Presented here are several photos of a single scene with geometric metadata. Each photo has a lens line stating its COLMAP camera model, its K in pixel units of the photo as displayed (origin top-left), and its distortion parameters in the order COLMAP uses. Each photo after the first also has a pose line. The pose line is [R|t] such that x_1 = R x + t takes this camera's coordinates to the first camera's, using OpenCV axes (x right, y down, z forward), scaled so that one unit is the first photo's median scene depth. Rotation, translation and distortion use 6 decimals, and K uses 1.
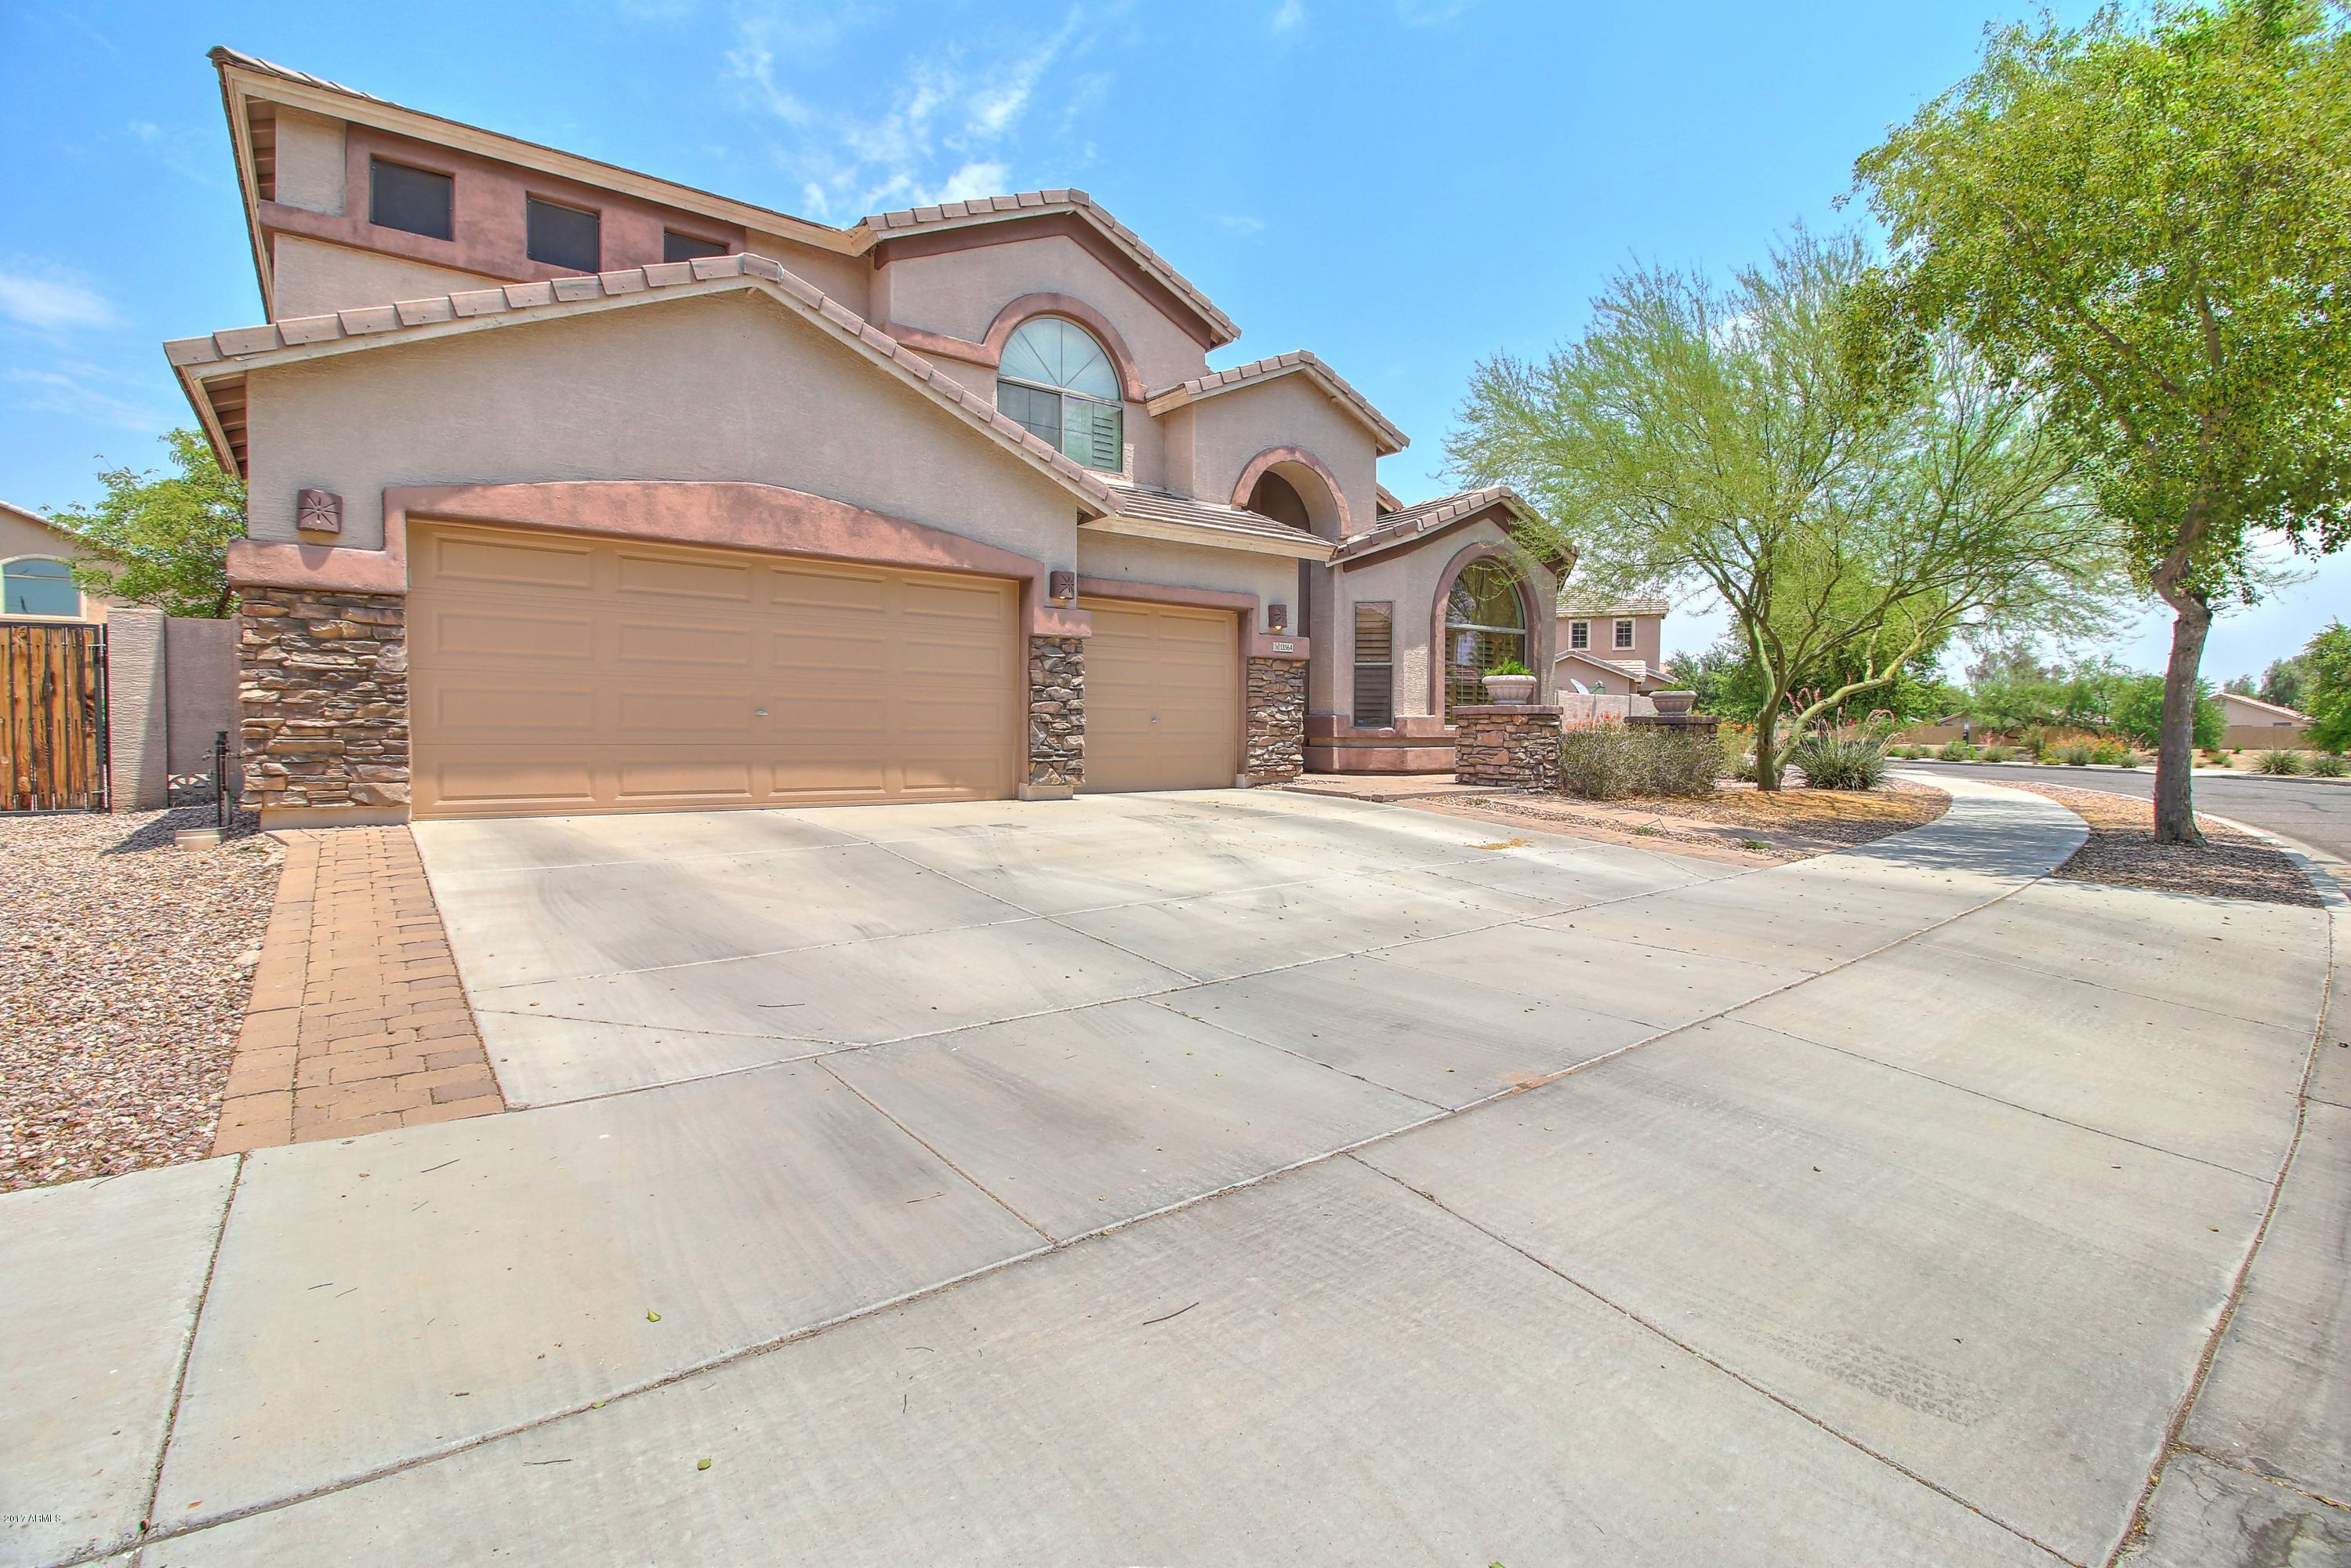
lens RADIAL K [[1081.4, 0, 1180.3], [0, 1081.4, 759.3], [0, 0, 1]] dist [0.001558, -0.013676]
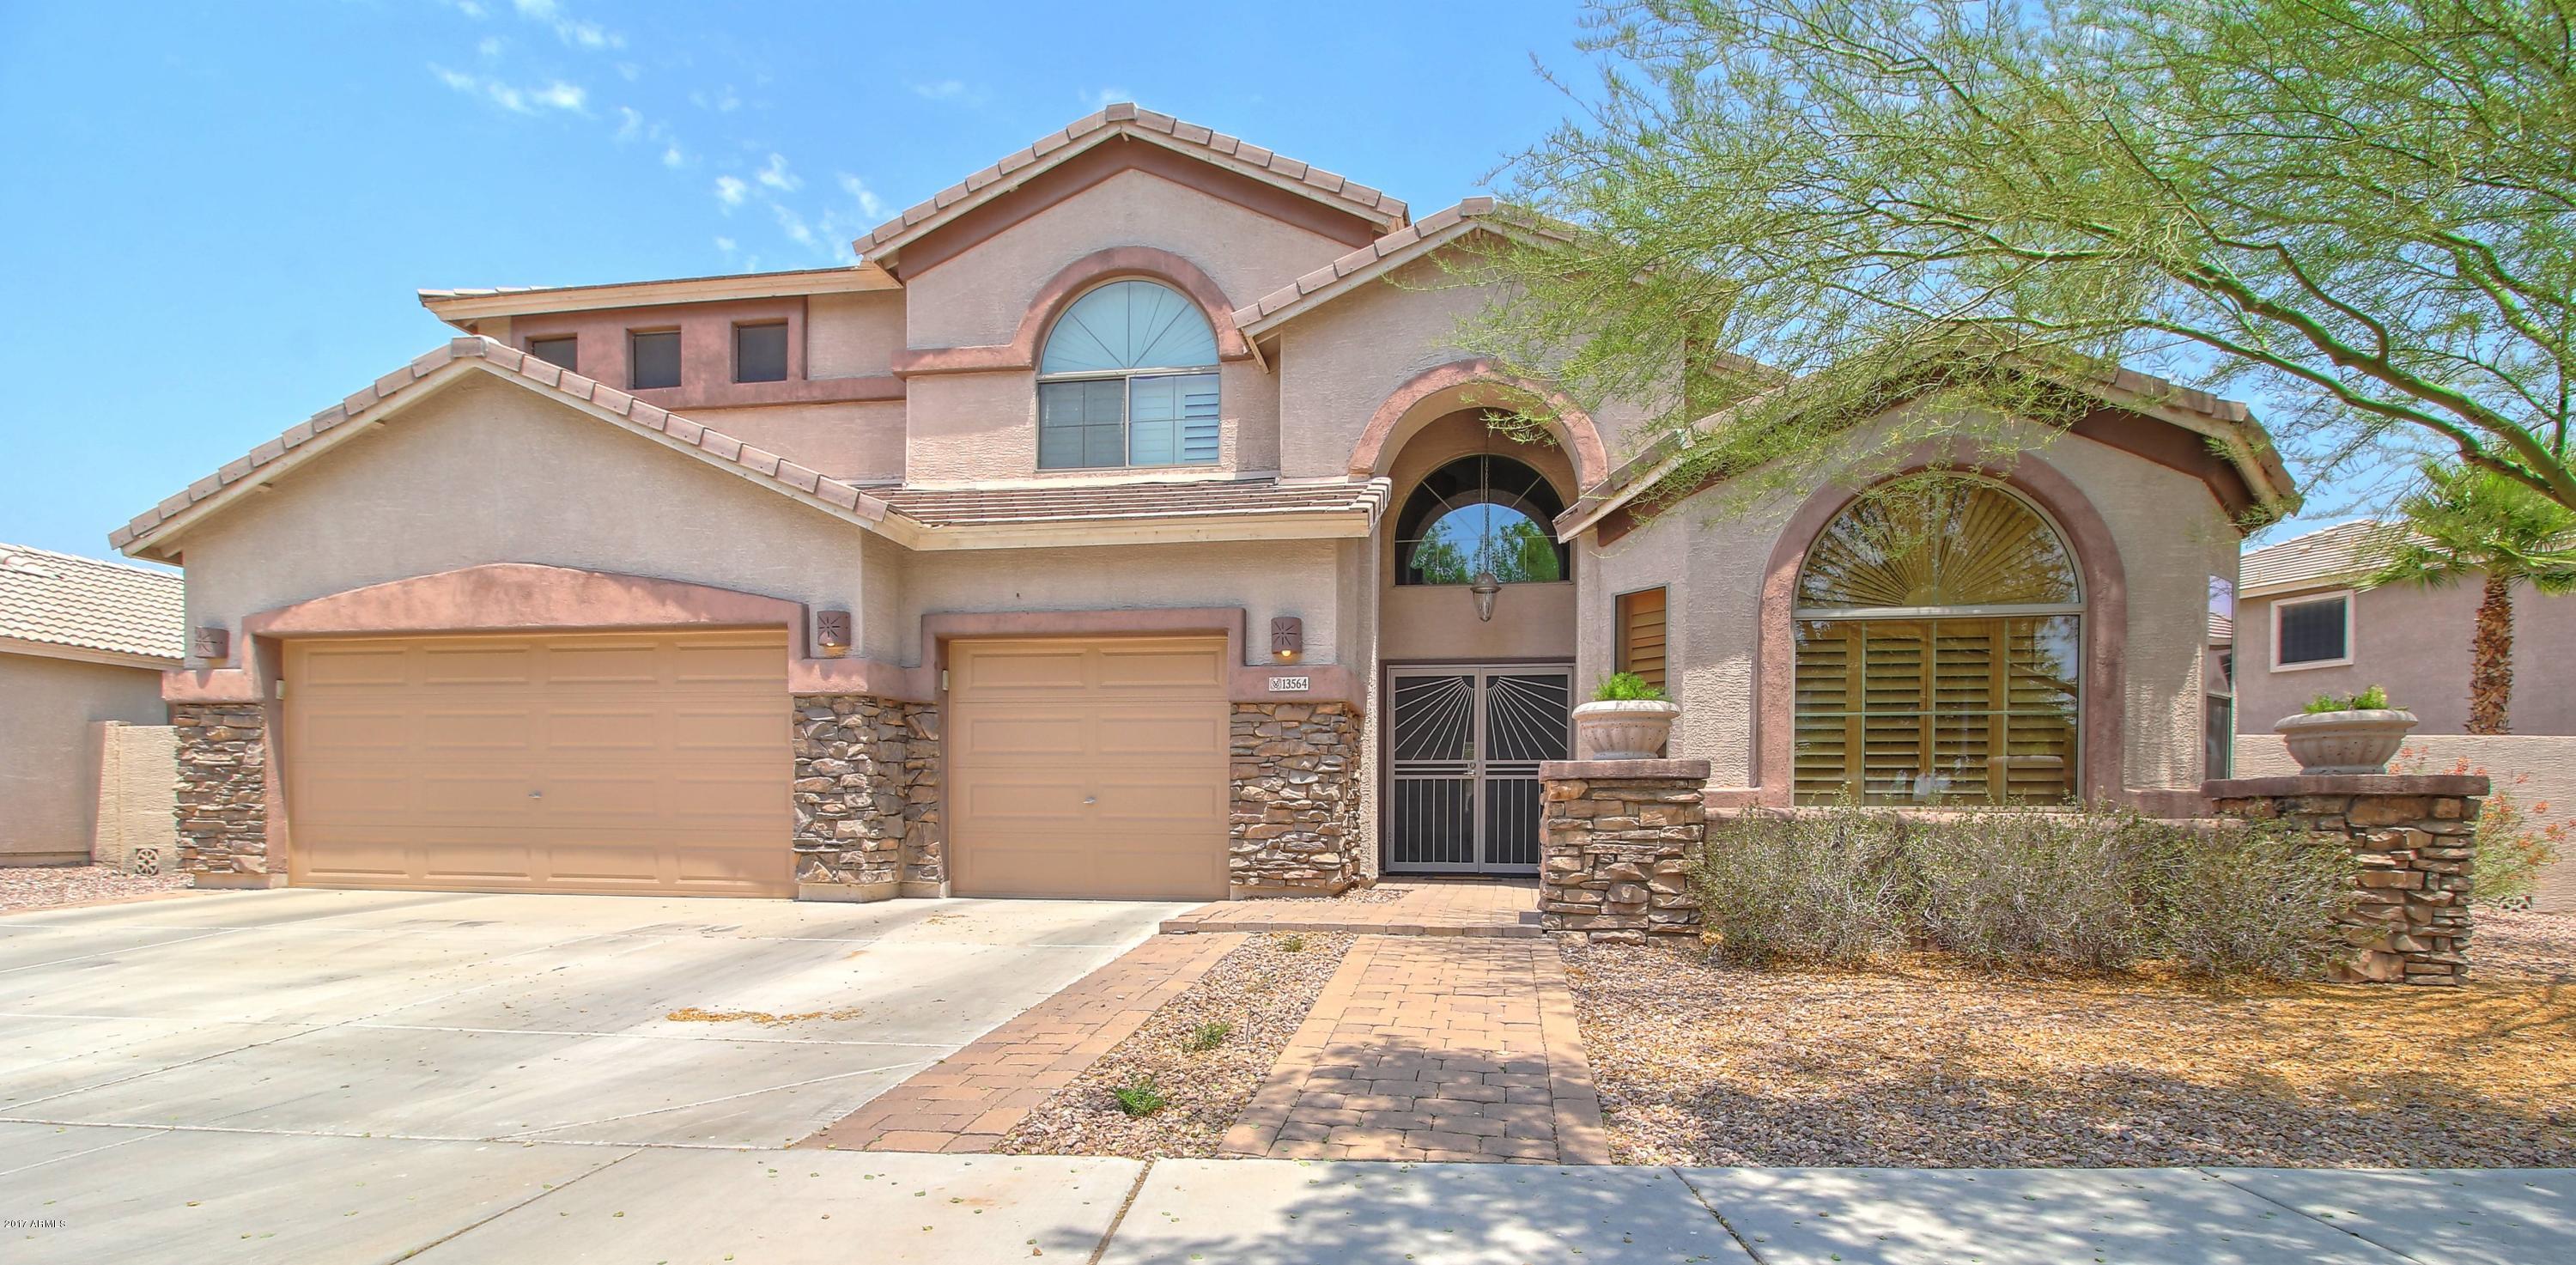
lens RADIAL K [[1203.6, 0, 1285.6], [0, 1203.6, 849.6], [0, 0, 1]] dist [-0.011294, -0.000659]
pose [[0.693326, 0.016420, -0.720437, 0.763251], [-0.021851, 0.999760, 0.001758, -0.009447], [0.720293, 0.014524, 0.693518, 0.645618]]
